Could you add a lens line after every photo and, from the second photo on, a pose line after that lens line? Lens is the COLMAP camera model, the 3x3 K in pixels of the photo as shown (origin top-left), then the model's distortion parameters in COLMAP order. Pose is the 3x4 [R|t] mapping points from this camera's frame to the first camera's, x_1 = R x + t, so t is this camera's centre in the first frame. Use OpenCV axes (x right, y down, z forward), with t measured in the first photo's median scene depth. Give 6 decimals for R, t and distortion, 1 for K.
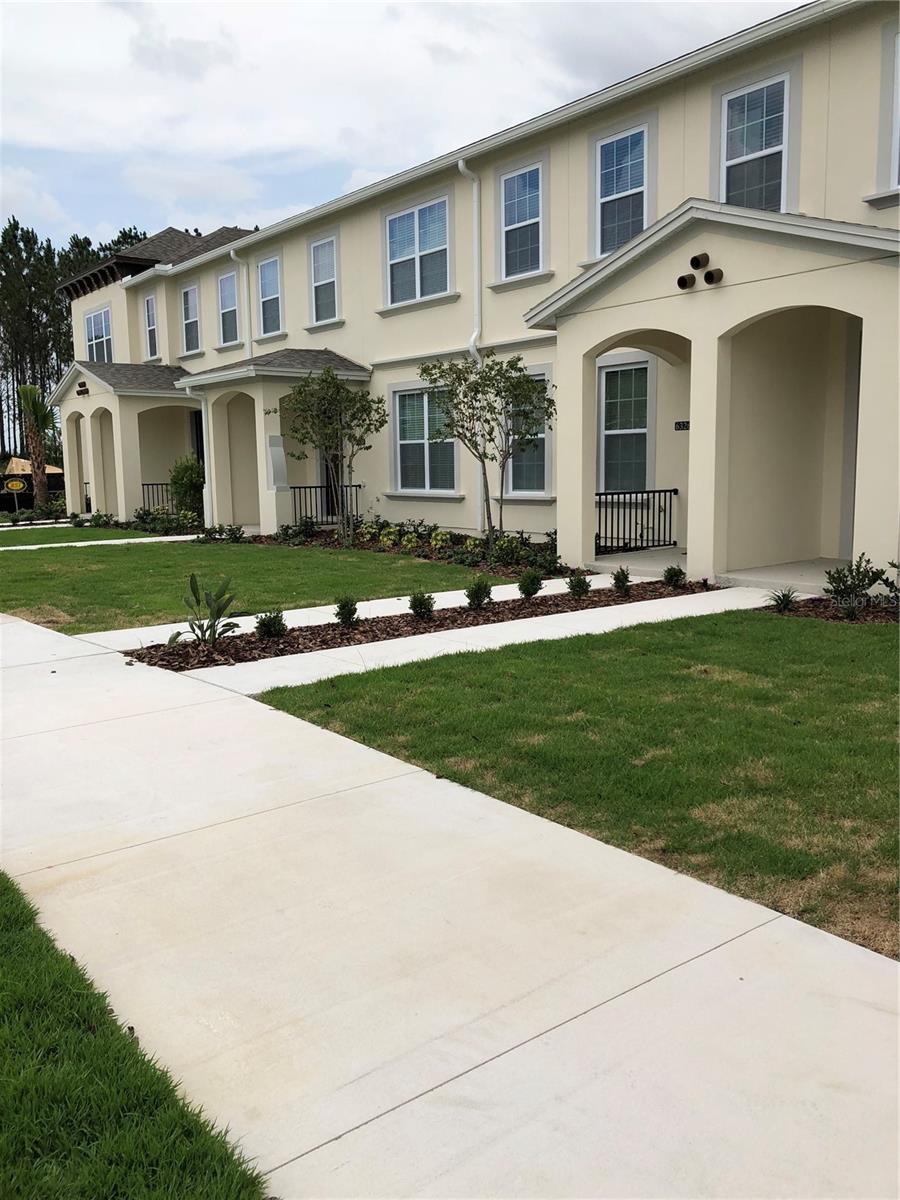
lens RADIAL K [[981.9, 0, 450.0], [0, 981.9, 600.0], [0, 0, 1]] dist [0.004556, 0.004285]
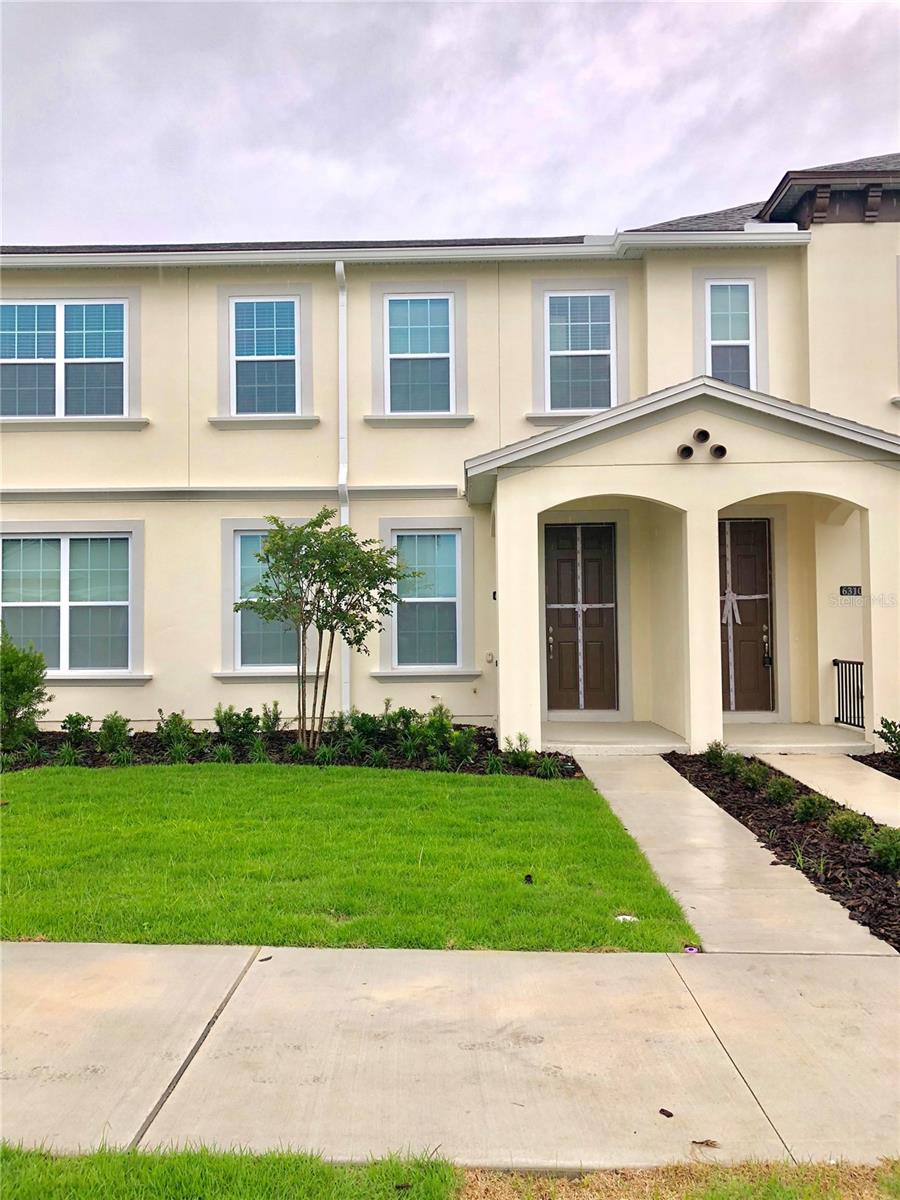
lens RADIAL K [[835.6, 0, 450.0], [0, 835.6, 600.0], [0, 0, 1]] dist [0.033094, 0.000275]
pose [[0.650447, 0.043098, 0.758328, -0.420754], [0.100107, 0.984815, -0.141836, -0.062035], [-0.752926, 0.168171, 0.636256, 0.510923]]
